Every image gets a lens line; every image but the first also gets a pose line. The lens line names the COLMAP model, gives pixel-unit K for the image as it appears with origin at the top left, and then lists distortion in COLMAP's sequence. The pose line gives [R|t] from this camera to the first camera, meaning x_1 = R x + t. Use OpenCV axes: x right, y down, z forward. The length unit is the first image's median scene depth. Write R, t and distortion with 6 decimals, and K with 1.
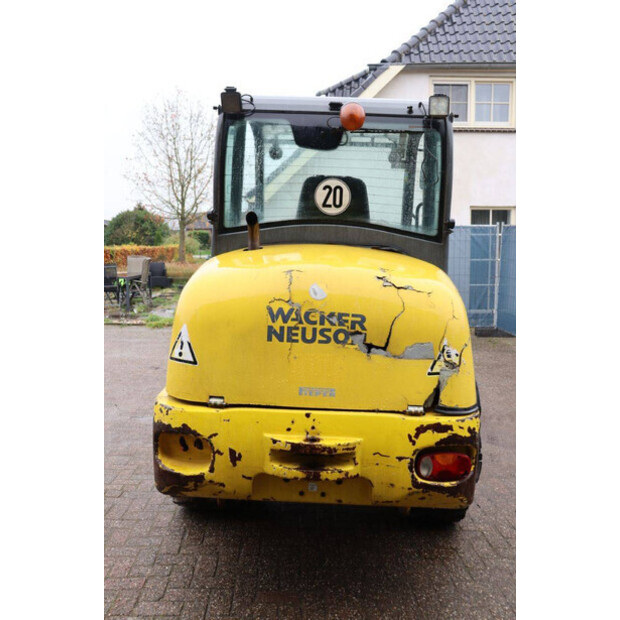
lens RADIAL K [[583.5, 0, 298.9], [0, 583.5, 311.2], [0, 0, 1]] dist [-0.125066, 0.167531]
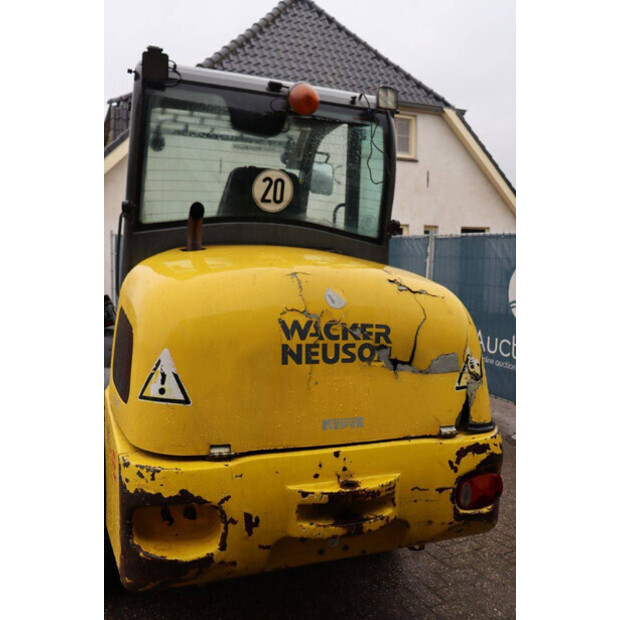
lens RADIAL K [[560.2, 0, 300.2], [0, 560.2, 309.0], [0, 0, 1]] dist [-0.140436, 0.159031]
pose [[0.916339, -0.030328, 0.399254, -0.323446], [0.041077, 0.998987, -0.018392, -0.006990], [-0.398291, 0.033253, 0.916656, 0.315801]]
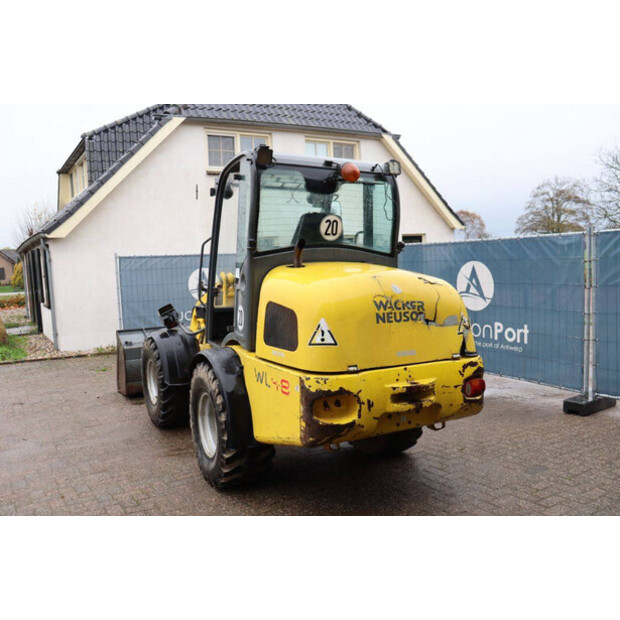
lens RADIAL K [[544.8, 0, 297.4], [0, 544.8, 307.6], [0, 0, 1]] dist [-0.112592, 0.005709]
pose [[0.862095, -0.079183, 0.500522, -0.919302], [0.106336, 0.993993, -0.025902, 0.025372], [-0.495464, 0.075554, 0.865336, -0.101800]]
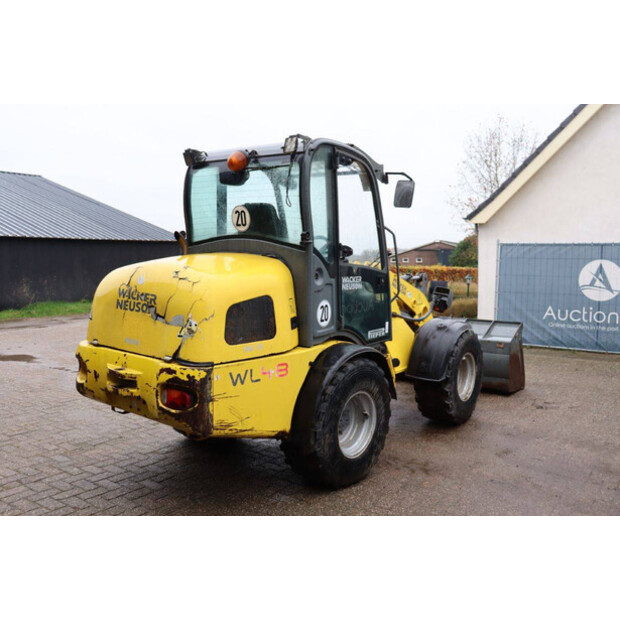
lens RADIAL K [[560.2, 0, 300.2], [0, 560.2, 309.0], [0, 0, 1]] dist [-0.140436, 0.159031]
pose [[0.816841, 0.052455, -0.574473, 1.278128], [-0.074953, 0.997066, -0.015534, 0.037897], [0.571972, 0.055748, 0.818376, 0.011828]]
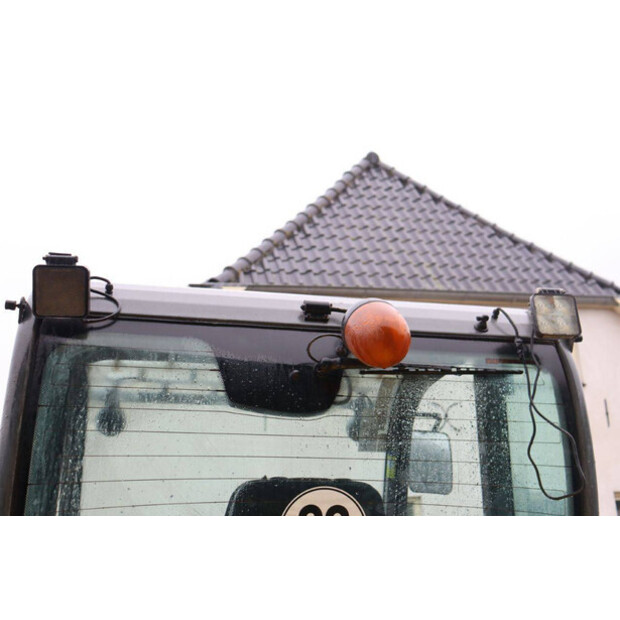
lens RADIAL K [[843.4, 0, 310.0], [0, 843.4, 310.0], [0, 0, 1]] dist [0.046364, 0.037317]
pose [[0.953629, 0.036082, 0.298815, -0.168000], [0.081356, 0.924933, -0.371322, -0.171396], [-0.289782, 0.378414, 0.879107, 0.610309]]
